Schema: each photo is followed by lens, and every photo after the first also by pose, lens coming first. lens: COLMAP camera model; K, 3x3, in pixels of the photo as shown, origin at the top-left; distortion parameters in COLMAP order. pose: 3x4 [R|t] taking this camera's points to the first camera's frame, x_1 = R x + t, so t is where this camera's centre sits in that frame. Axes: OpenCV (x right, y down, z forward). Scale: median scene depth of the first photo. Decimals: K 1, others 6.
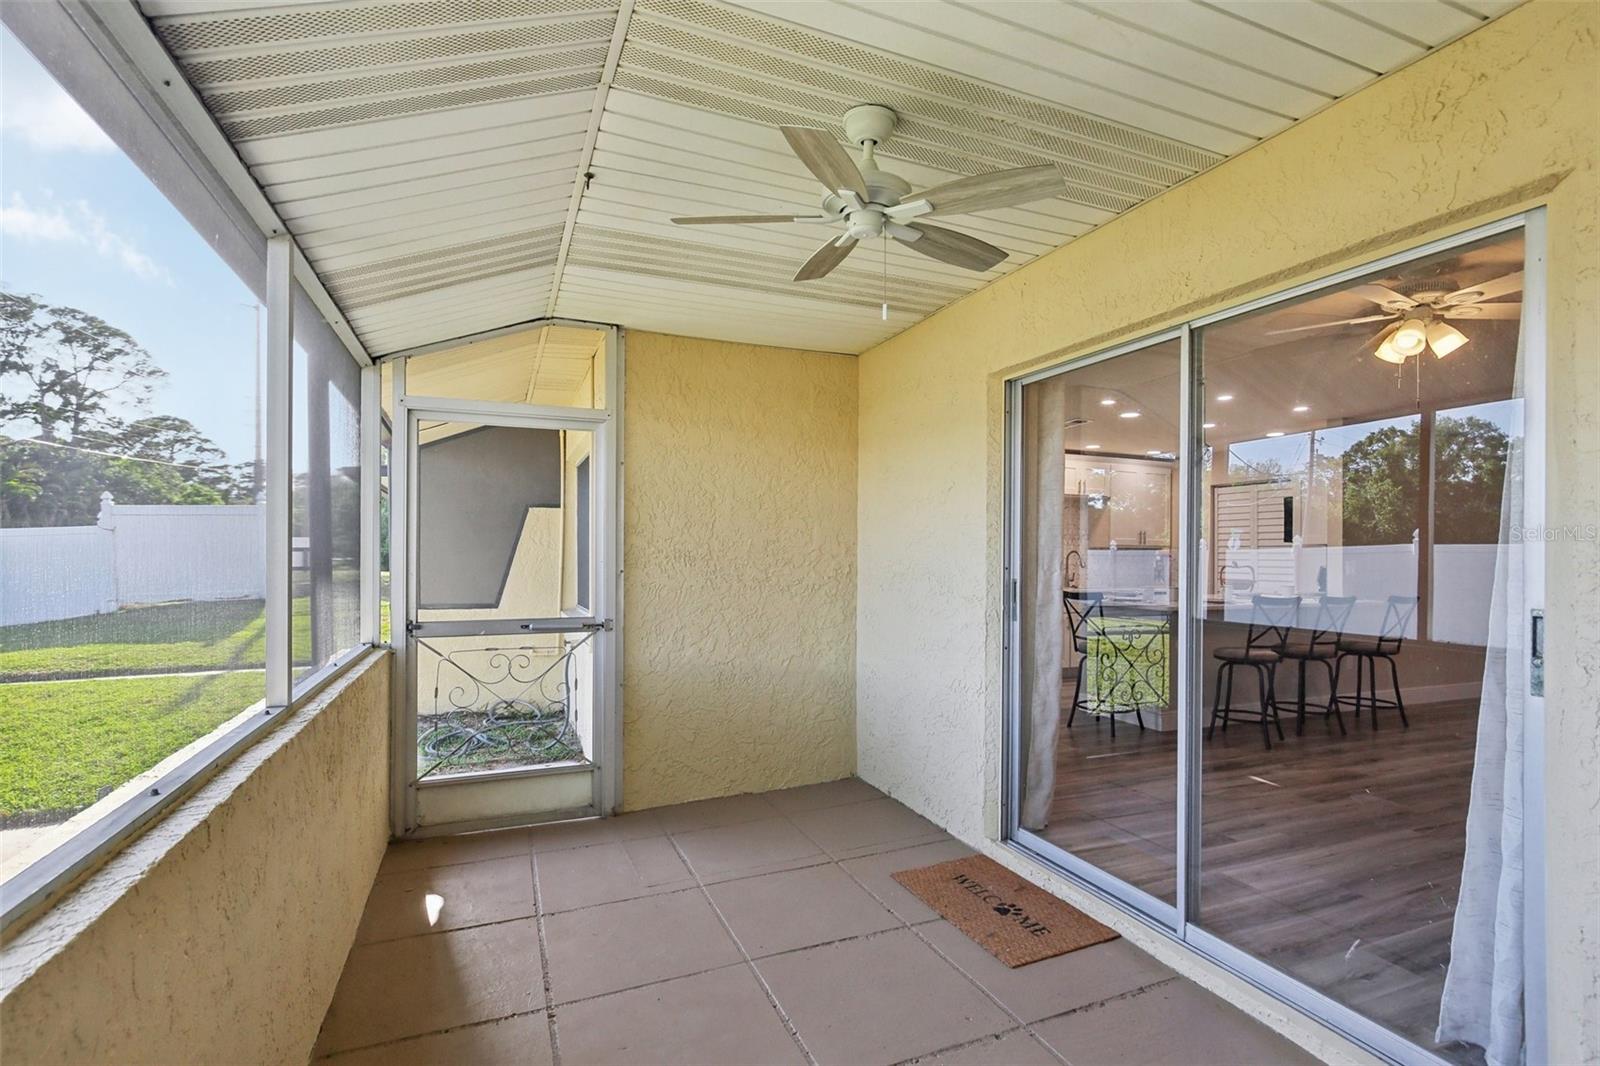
lens RADIAL K [[739.4, 0, 791.2], [0, 739.4, 549.3], [0, 0, 1]] dist [0.000163, 0.000508]
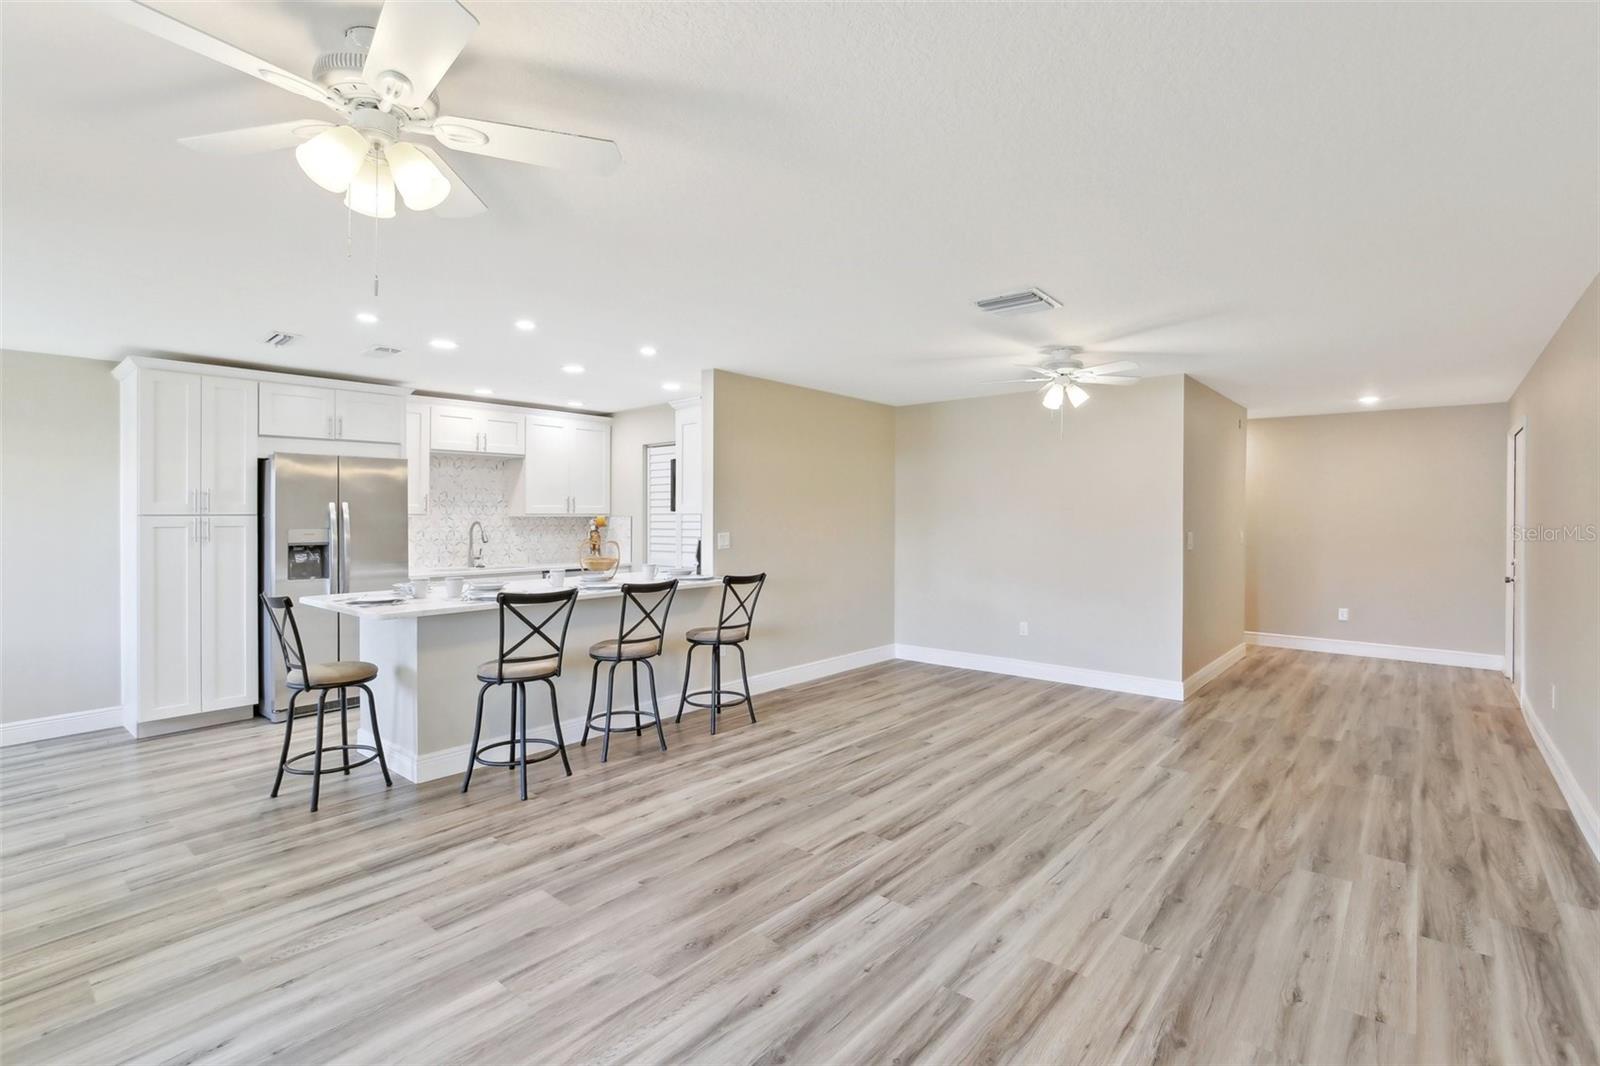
lens RADIAL K [[741.8, 0, 794.0], [0, 741.8, 520.8], [0, 0, 1]] dist [-0.000203, 0.000944]
pose [[0.892356, -0.017254, 0.451001, 0.481887], [0.010689, 0.999797, 0.017100, -0.014316], [-0.451205, -0.010439, 0.892359, 0.196943]]
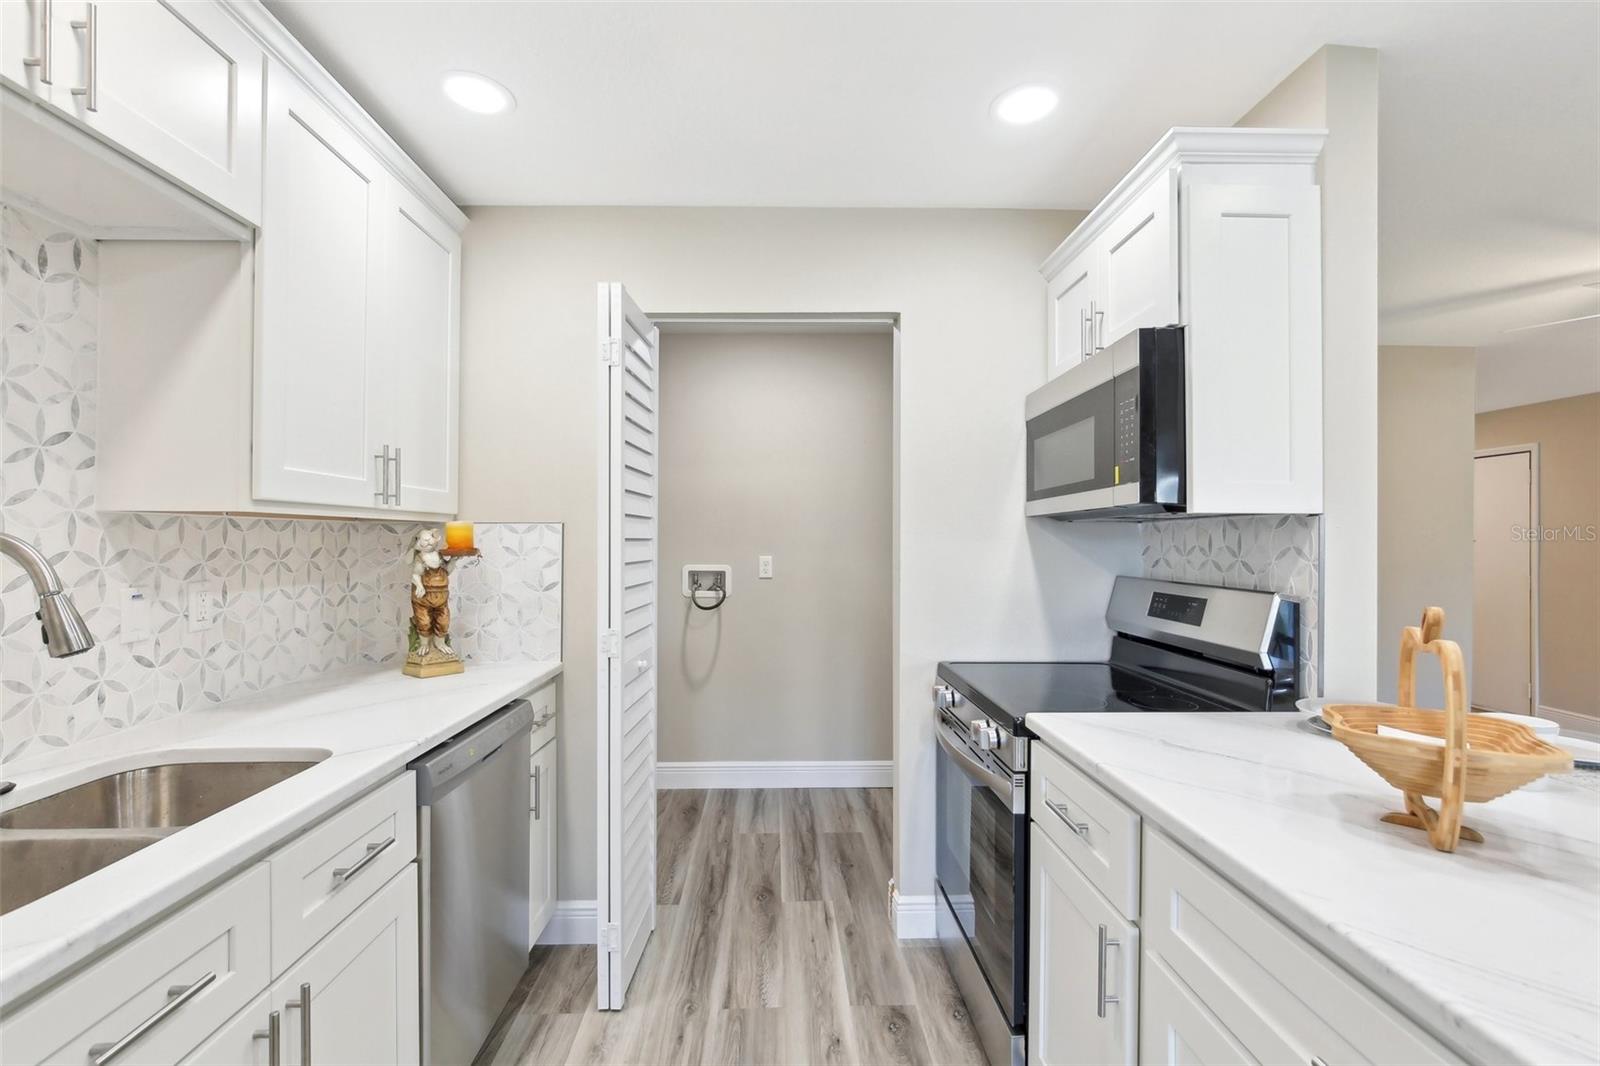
lens RADIAL K [[742.5, 0, 789.2], [0, 742.5, 540.5], [0, 0, 1]] dist [0.000220, 0.000313]
pose [[0.353896, -0.012955, 0.935195, 0.456075], [-0.007541, 0.999832, 0.016704, -0.000890], [-0.935255, -0.012964, 0.353738, 1.211865]]
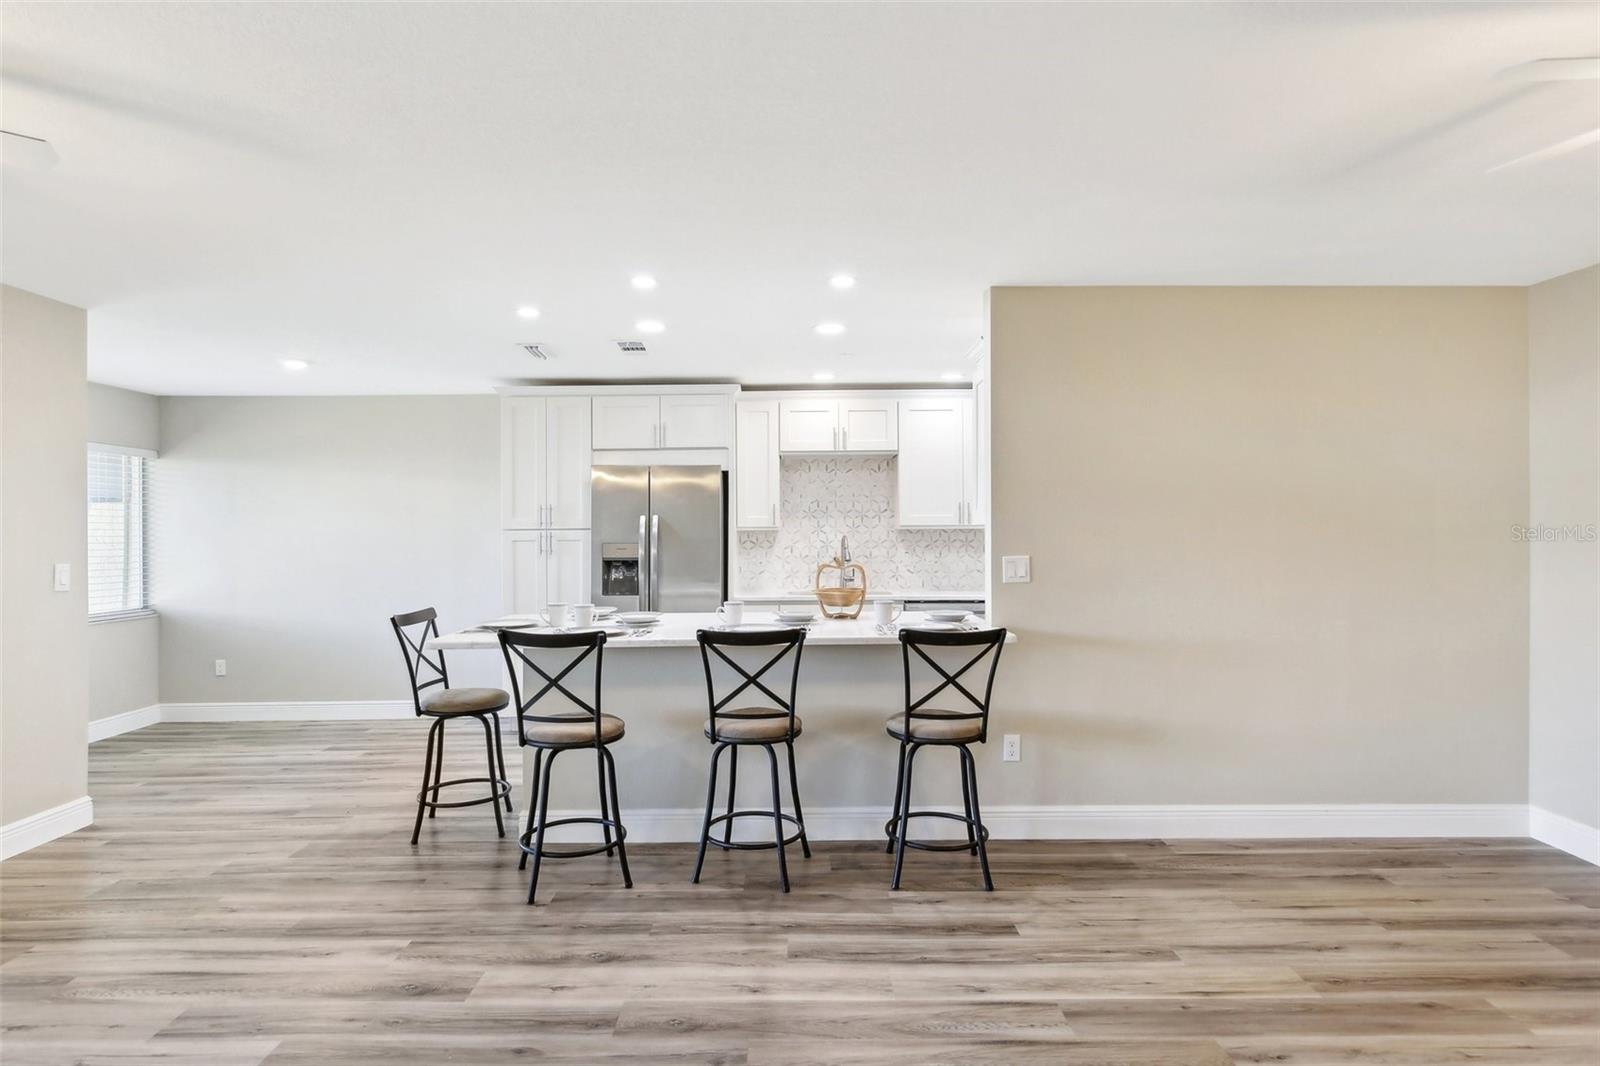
lens RADIAL K [[862.4, 0, 800.0], [0, 862.4, 533.0], [0, 0, 1]] dist [-0.000317, 0.000209]
pose [[0.924795, -0.018107, -0.380035, 0.938616], [0.020943, 0.999775, 0.003329, -0.006407], [0.379890, -0.011037, 0.924966, 0.415159]]
